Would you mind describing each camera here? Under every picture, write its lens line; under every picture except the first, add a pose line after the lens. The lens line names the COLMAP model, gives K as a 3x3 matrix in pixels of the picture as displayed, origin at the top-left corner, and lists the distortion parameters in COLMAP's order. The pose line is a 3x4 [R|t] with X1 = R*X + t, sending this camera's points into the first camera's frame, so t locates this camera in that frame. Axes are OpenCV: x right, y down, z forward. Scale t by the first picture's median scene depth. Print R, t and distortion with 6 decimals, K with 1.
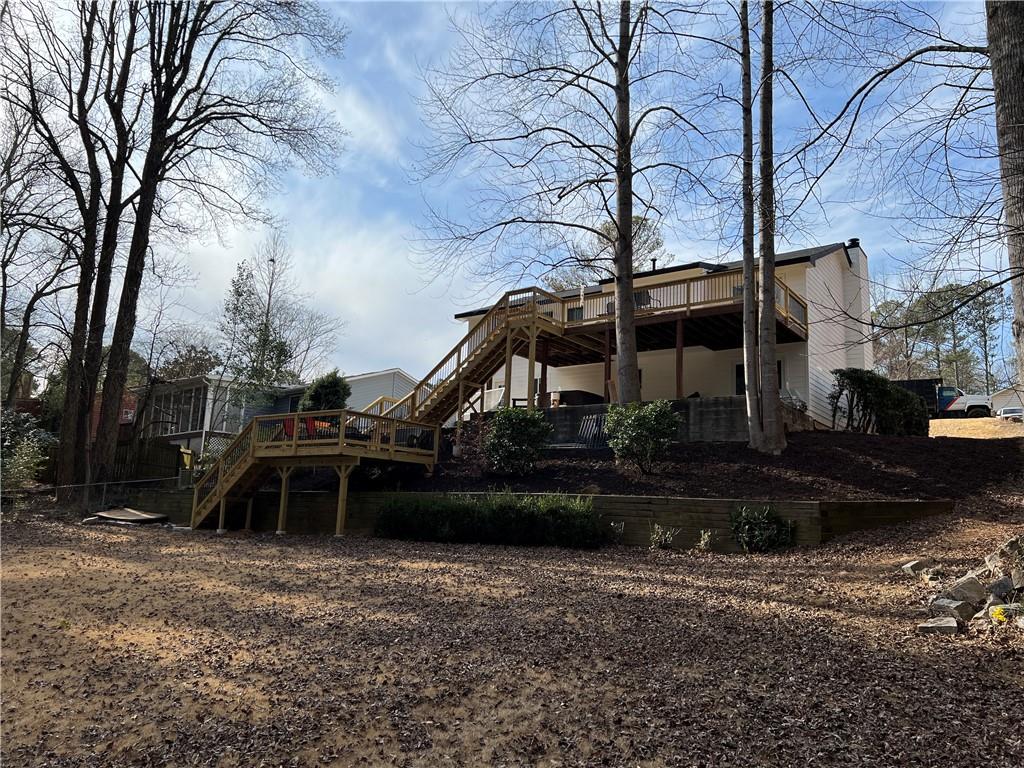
lens RADIAL K [[763.9, 0, 513.5], [0, 763.9, 381.4], [0, 0, 1]] dist [0.057019, -0.005497]
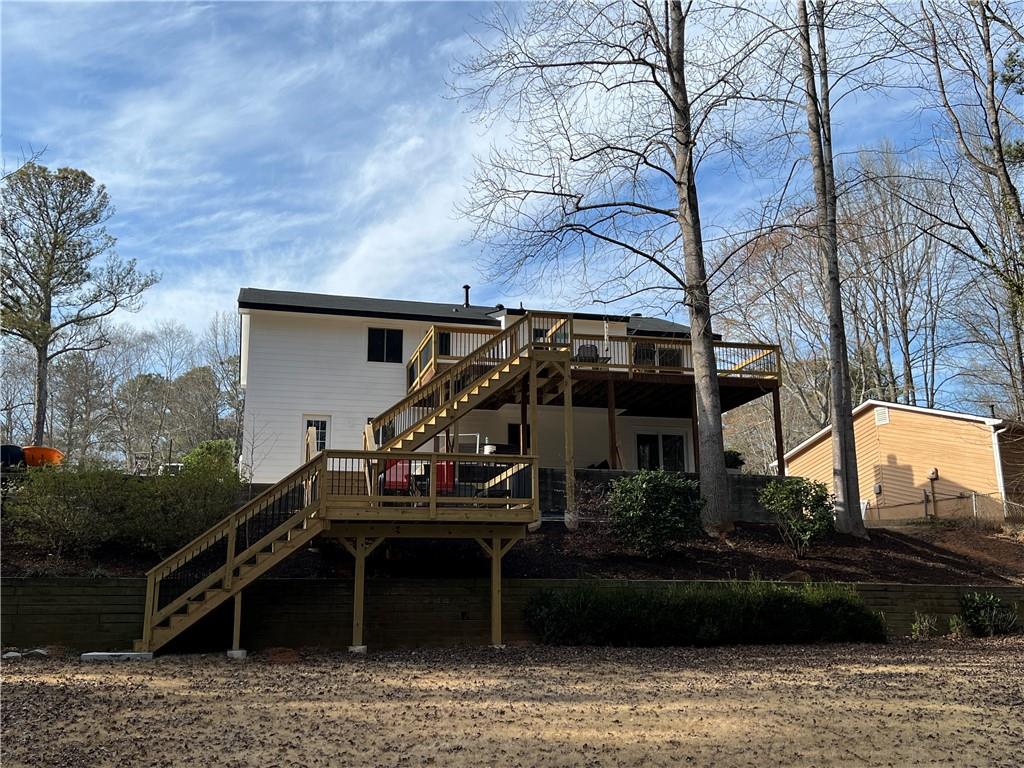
lens RADIAL K [[988.8, 0, 510.2], [0, 988.8, 384.5], [0, 0, 1]] dist [0.074076, 0.000000]
pose [[0.647668, 0.137217, 0.749465, -0.863567], [-0.104538, 0.990351, -0.090982, 0.052570], [-0.754717, -0.019421, 0.655763, 0.419761]]
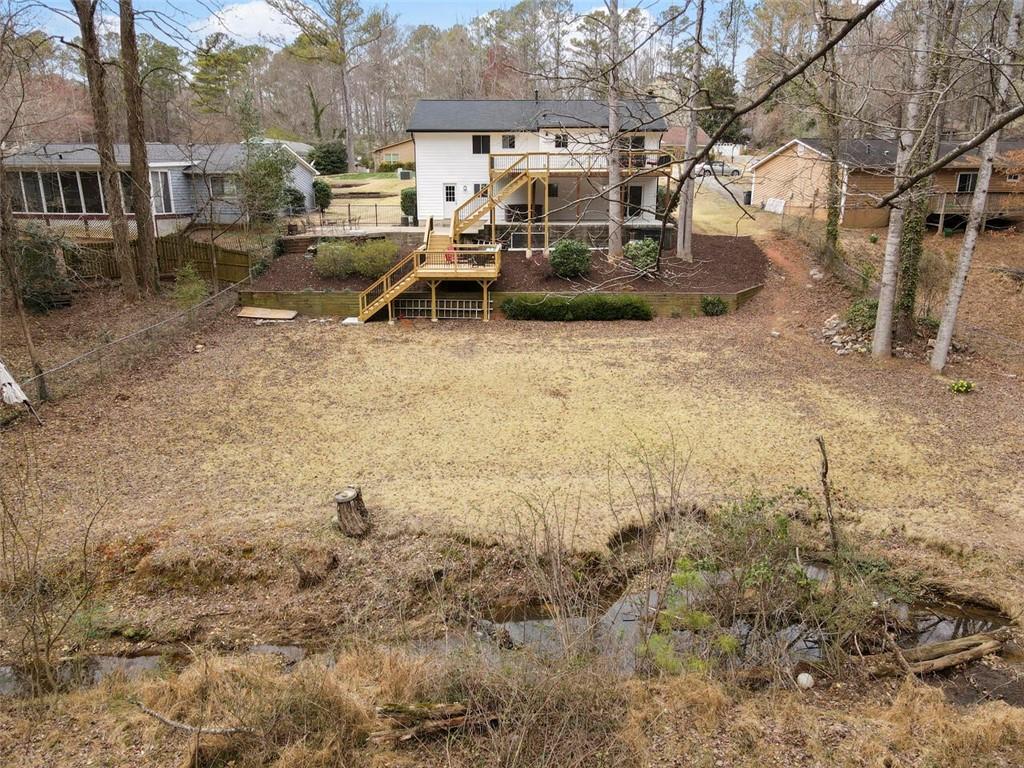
lens RADIAL K [[745.2, 0, 514.3], [0, 745.2, 383.7], [0, 0, 1]] dist [0.021080, -0.003333]
pose [[0.828410, -0.181034, 0.530060, -1.075359], [-0.069800, 0.905587, 0.418377, -0.378370], [-0.555756, -0.383586, 0.737561, -0.350653]]
